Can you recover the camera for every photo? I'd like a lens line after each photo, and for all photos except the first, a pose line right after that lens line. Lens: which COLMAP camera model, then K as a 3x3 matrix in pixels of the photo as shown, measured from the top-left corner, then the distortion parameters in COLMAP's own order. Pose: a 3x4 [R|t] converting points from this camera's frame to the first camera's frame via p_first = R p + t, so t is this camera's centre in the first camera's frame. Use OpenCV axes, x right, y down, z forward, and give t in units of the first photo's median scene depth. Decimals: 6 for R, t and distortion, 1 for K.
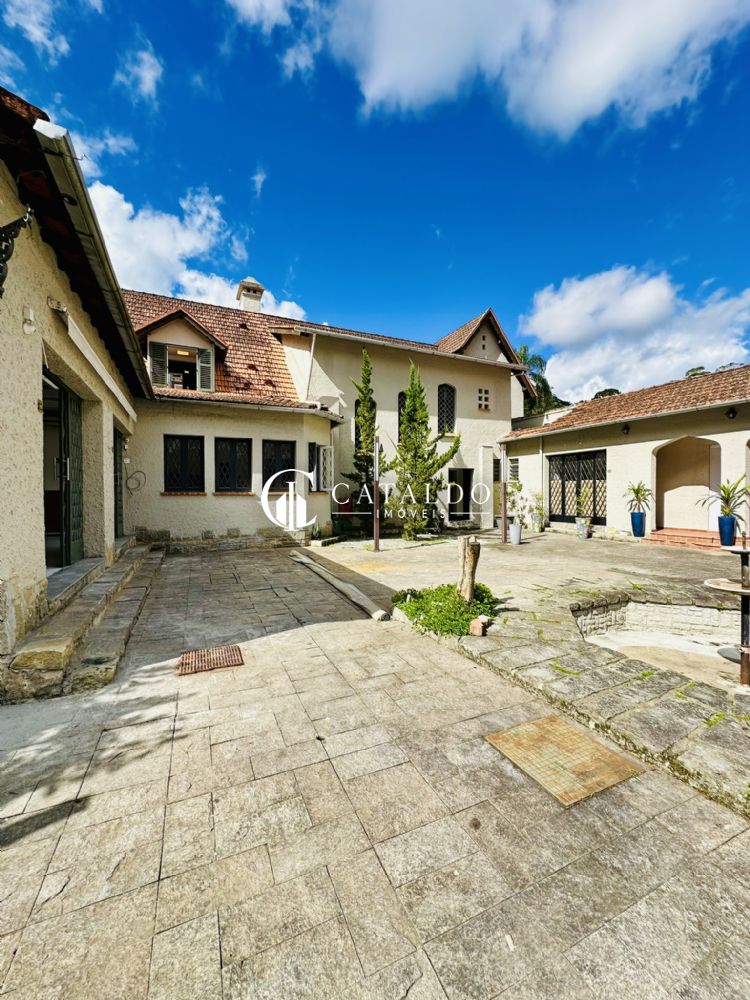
lens RADIAL K [[402.9, 0, 374.9], [0, 402.9, 499.4], [0, 0, 1]] dist [0.000577, -0.000448]
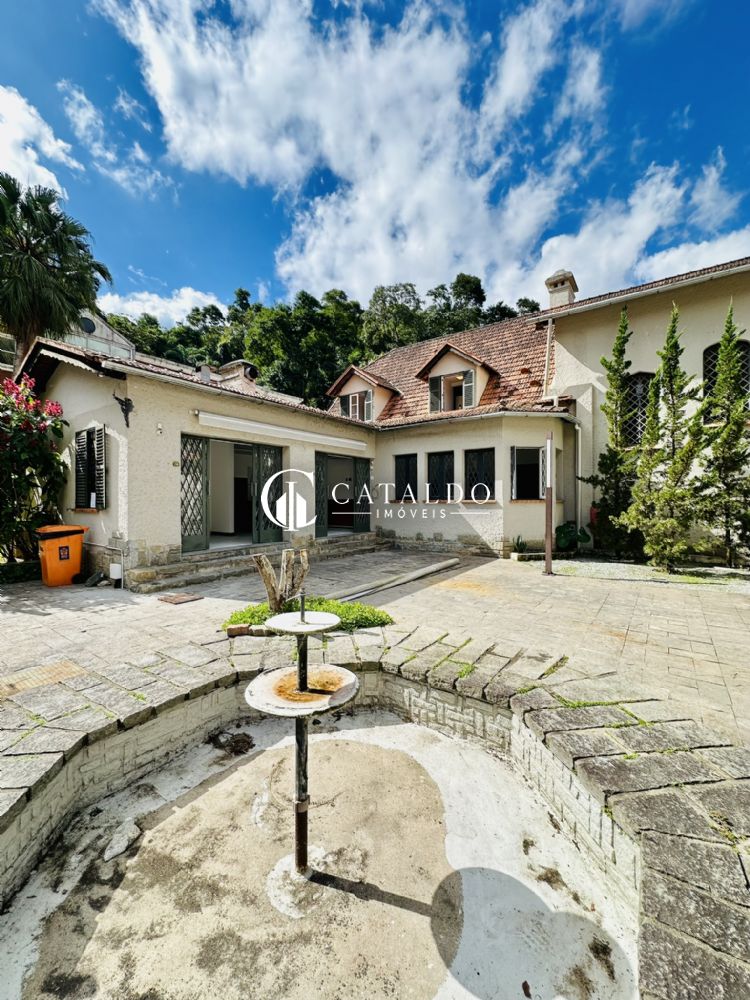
lens RADIAL K [[402.9, 0, 374.1], [0, 402.9, 498.2], [0, 0, 1]] dist [0.000577, -0.000448]
pose [[0.483625, -0.000692, -0.875275, 0.569580], [-0.009304, 0.999939, -0.005932, -0.016444], [0.875226, 0.011013, 0.483589, 0.320115]]
